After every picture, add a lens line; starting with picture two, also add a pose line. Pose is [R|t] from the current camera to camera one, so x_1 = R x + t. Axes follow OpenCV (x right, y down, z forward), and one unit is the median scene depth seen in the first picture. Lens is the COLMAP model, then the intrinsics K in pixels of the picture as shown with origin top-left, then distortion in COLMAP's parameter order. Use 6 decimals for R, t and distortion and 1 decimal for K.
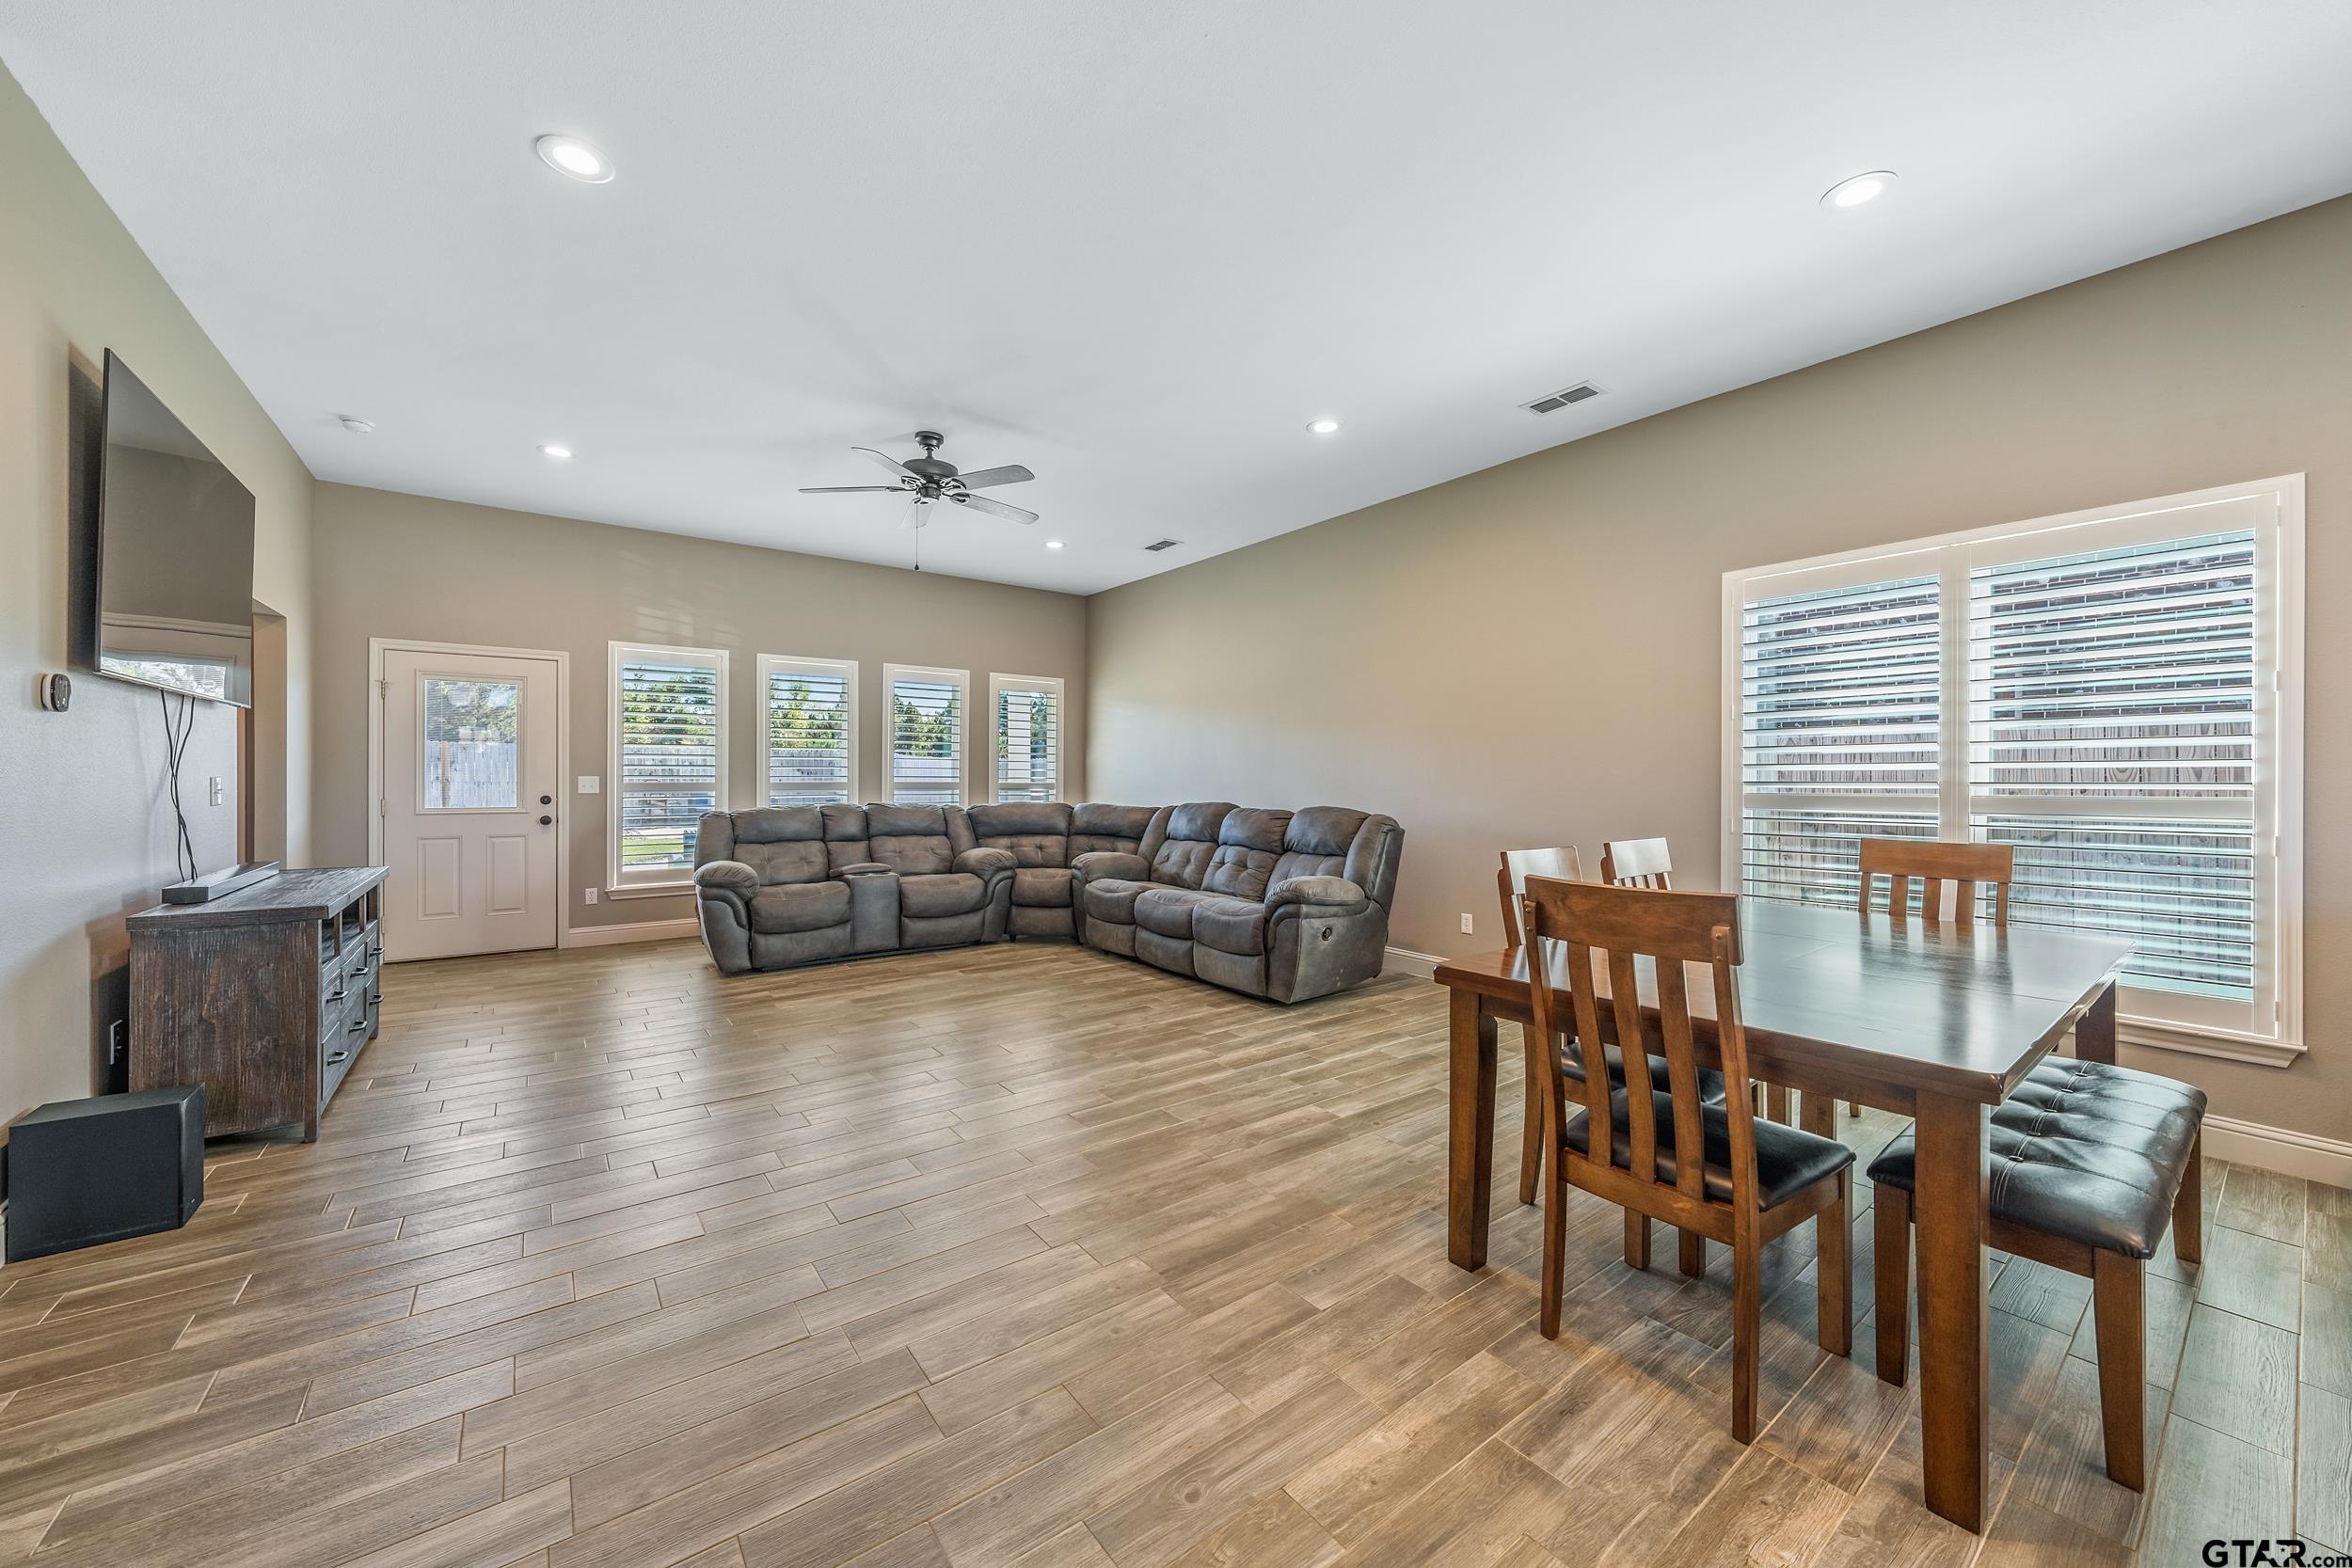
lens RADIAL K [[844.5, 0, 1174.2], [0, 844.5, 776.4], [0, 0, 1]] dist [-0.001944, -0.000112]
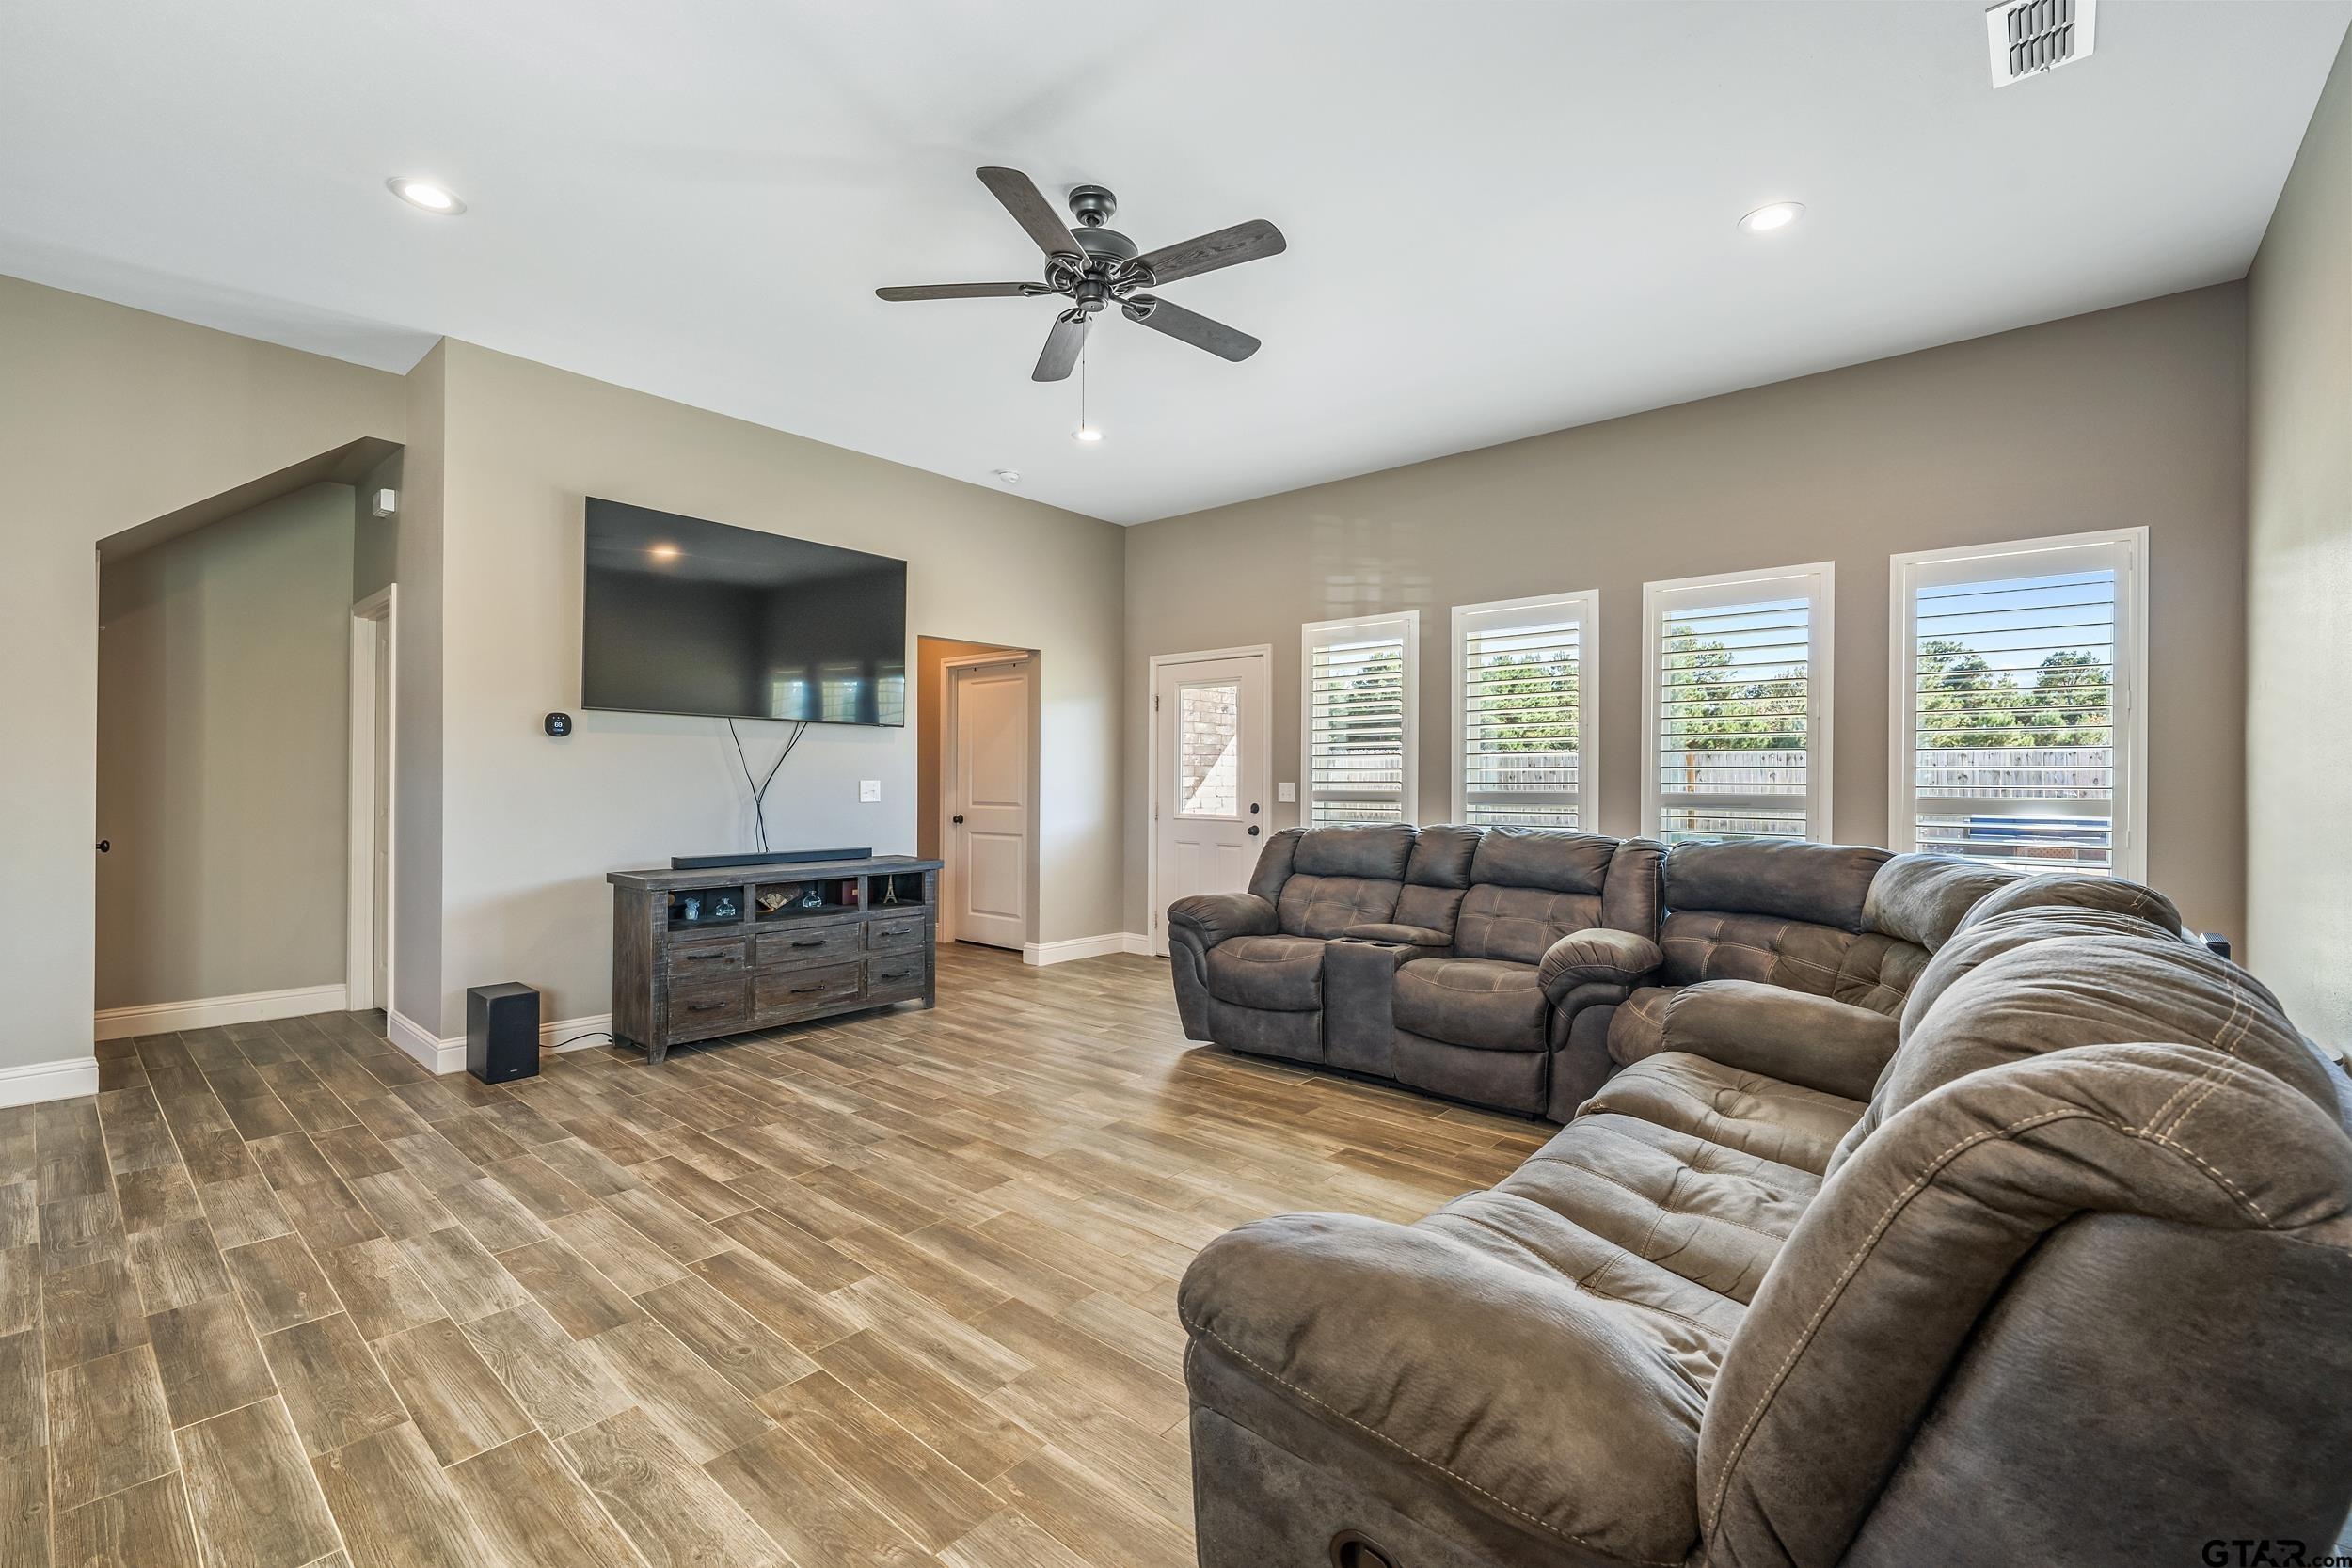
lens RADIAL K [[996.5, 0, 1176.0], [0, 996.5, 784.0], [0, 0, 1]] dist [-0.001267, -0.000061]
pose [[0.219845, -0.000683, -0.975535, 0.295134], [-0.004767, 0.999987, -0.001775, 0.003720], [0.975523, 0.005040, 0.219839, 0.678487]]
